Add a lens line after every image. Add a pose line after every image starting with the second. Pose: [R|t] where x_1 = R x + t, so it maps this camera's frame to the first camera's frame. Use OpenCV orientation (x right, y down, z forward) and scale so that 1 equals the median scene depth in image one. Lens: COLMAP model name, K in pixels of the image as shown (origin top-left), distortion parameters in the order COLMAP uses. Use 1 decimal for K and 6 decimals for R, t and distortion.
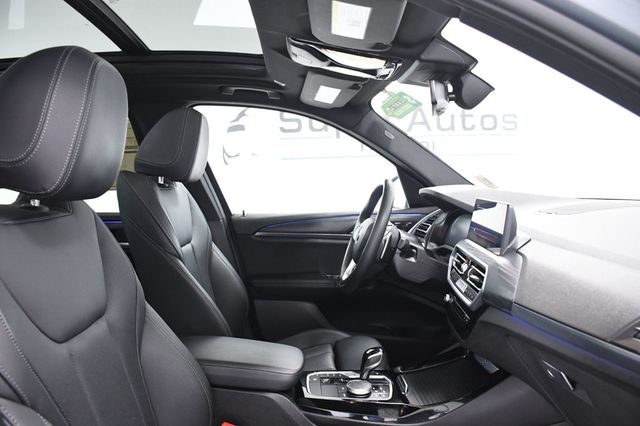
lens RADIAL K [[512.4, 0, 320.0], [0, 512.4, 213.0], [0, 0, 1]] dist [-0.119507, 0.007235]
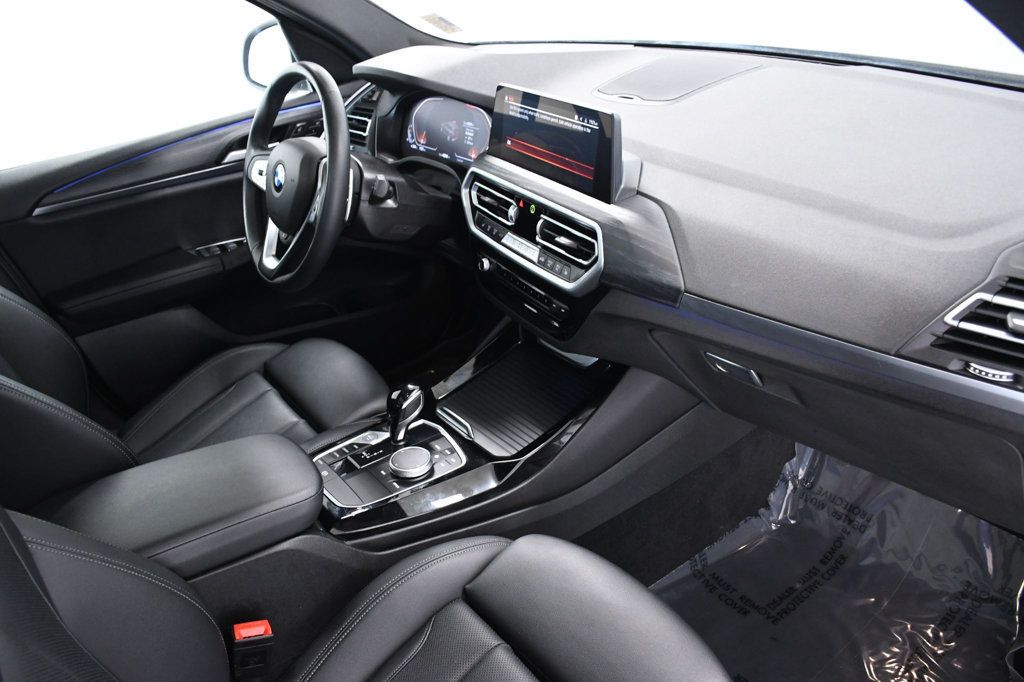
lens RADIAL K [[819.8, 0, 512.0], [0, 819.8, 341.0], [0, 0, 1]] dist [-0.119507, 0.007235]
pose [[0.824891, -0.330573, 0.458559, -0.219024], [0.125878, 0.898238, 0.421097, -0.173213], [-0.551099, -0.289636, 0.782560, 0.223821]]
